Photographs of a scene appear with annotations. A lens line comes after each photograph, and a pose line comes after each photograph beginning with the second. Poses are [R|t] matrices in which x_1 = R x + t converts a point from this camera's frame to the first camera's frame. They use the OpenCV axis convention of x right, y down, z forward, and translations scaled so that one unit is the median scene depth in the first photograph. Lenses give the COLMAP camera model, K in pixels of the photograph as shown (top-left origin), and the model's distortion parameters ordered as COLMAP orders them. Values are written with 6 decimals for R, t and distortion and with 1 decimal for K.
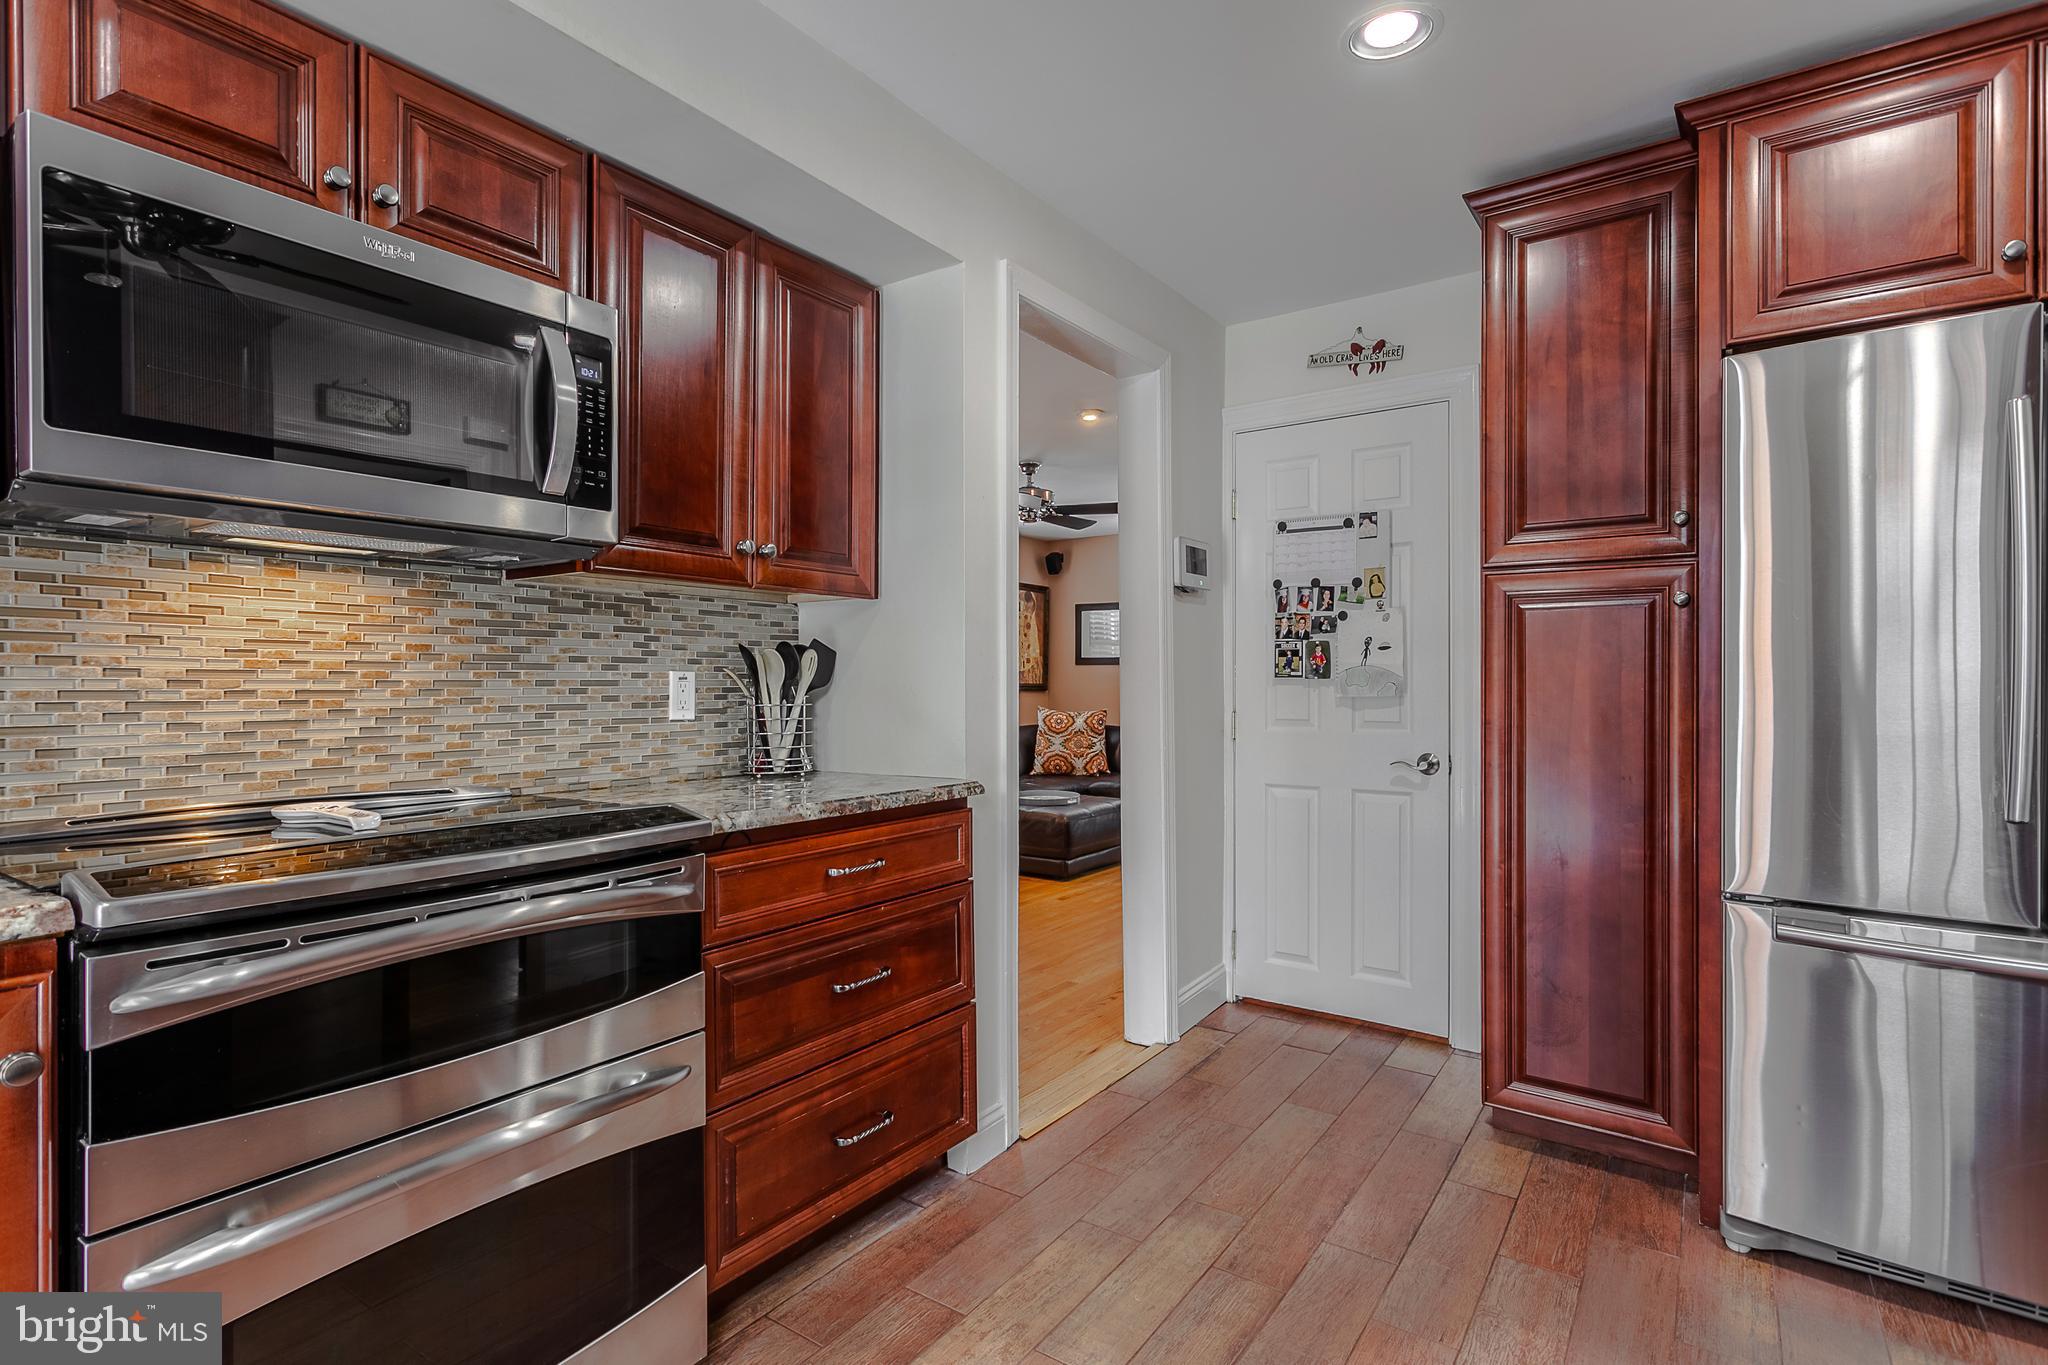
lens RADIAL K [[986.6, 0, 1092.6], [0, 986.6, 680.0], [0, 0, 1]] dist [0.007556, 0.000909]
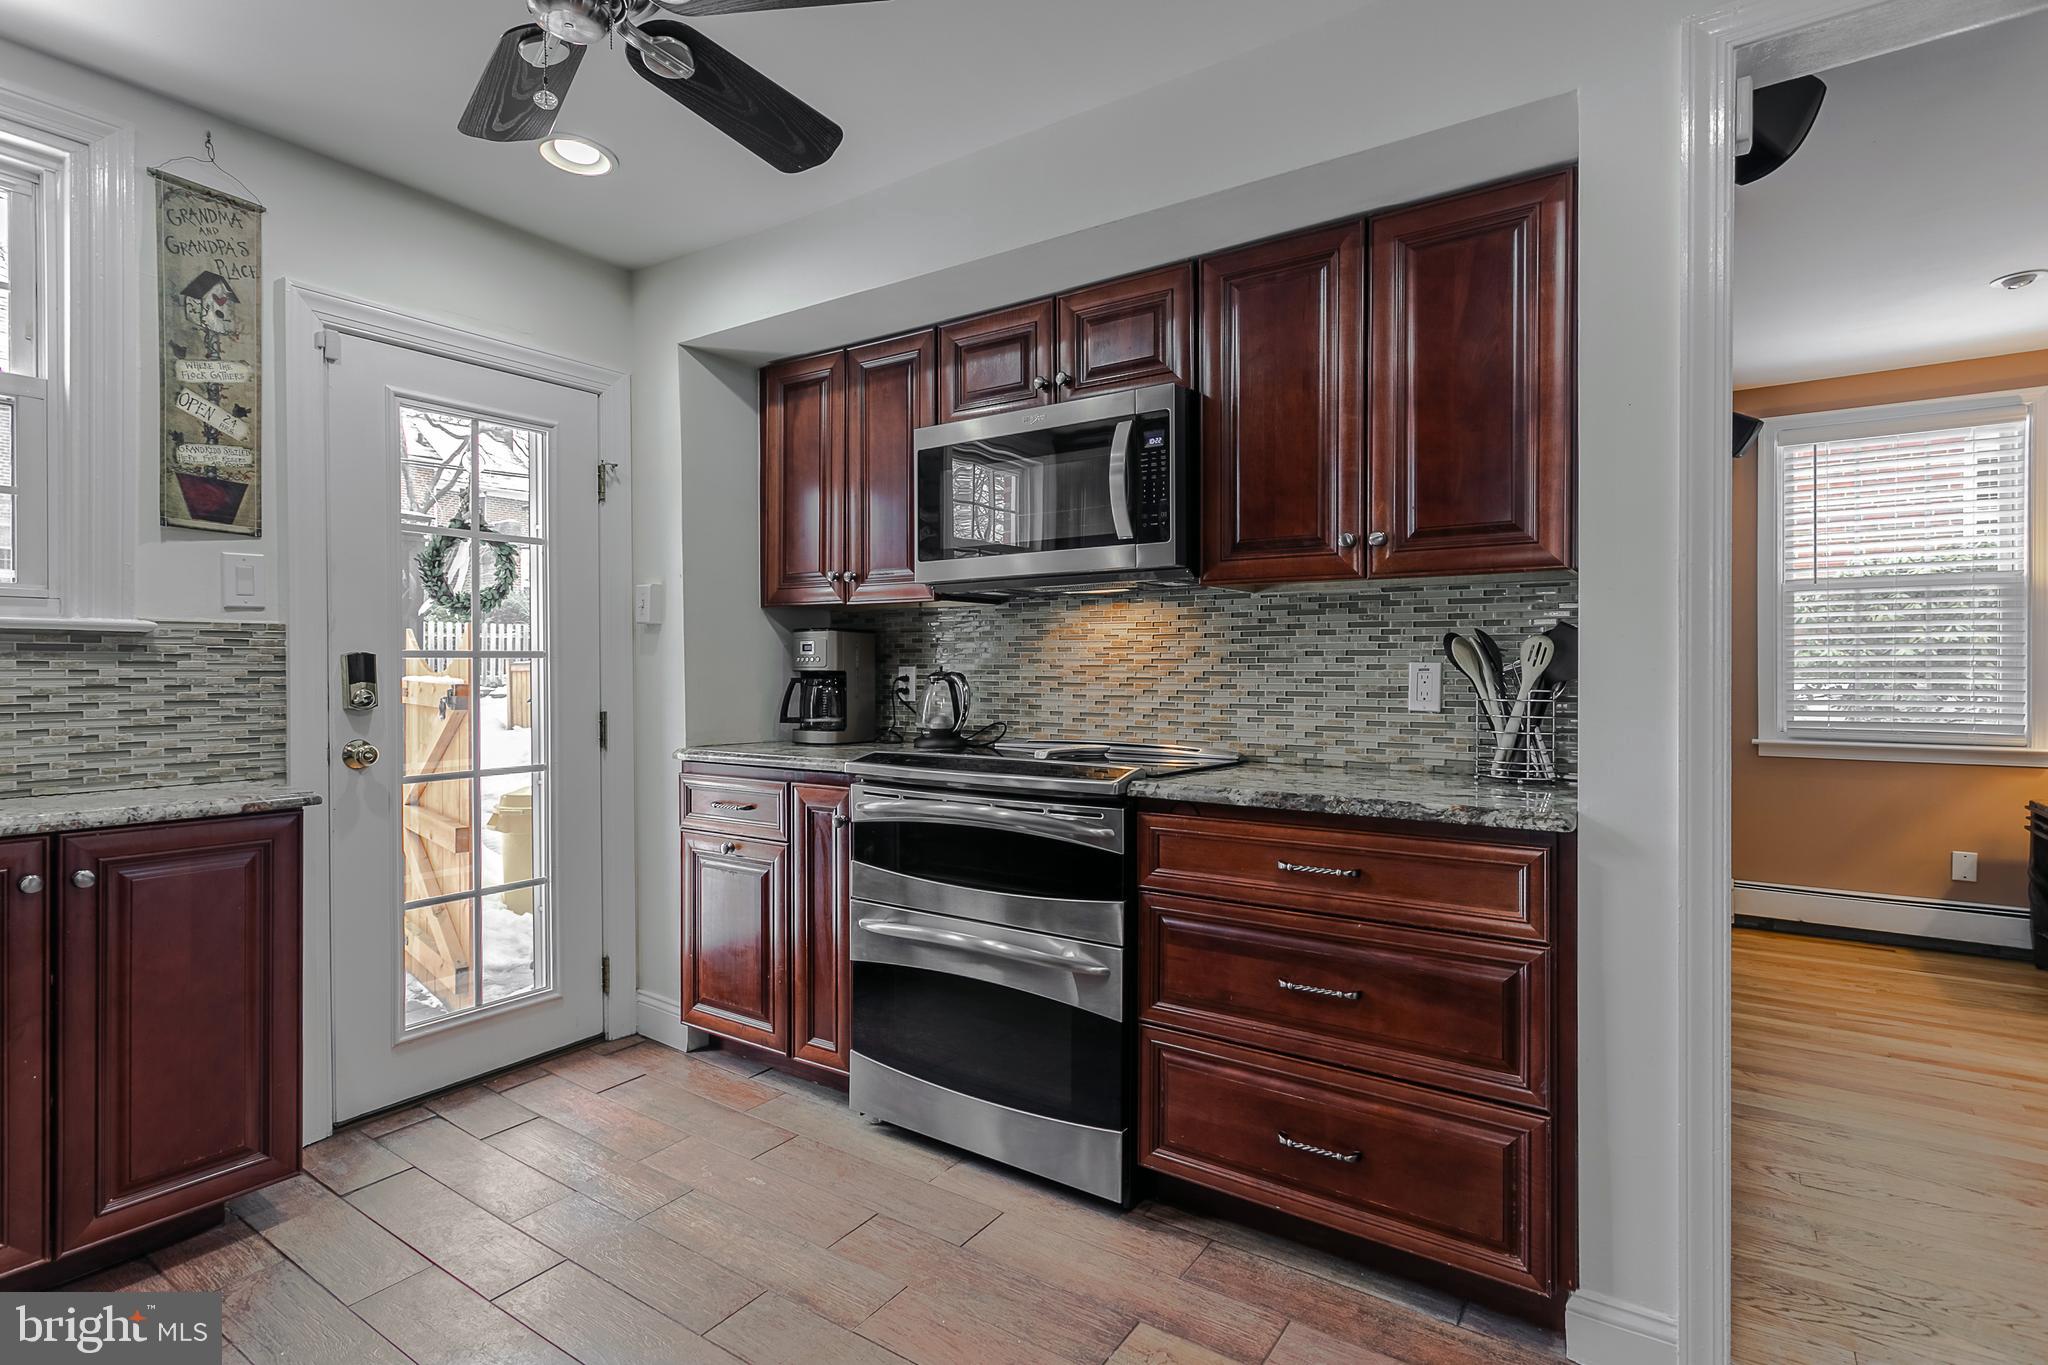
lens RADIAL K [[986.6, 0, 957.5], [0, 986.6, 671.0], [0, 0, 1]] dist [0.007556, 0.000909]
pose [[-0.047249, 0.001208, -0.998882, 0.678817], [-0.000069, 0.999999, 0.001212, -0.001797], [0.998883, 0.000127, -0.047249, 0.650847]]
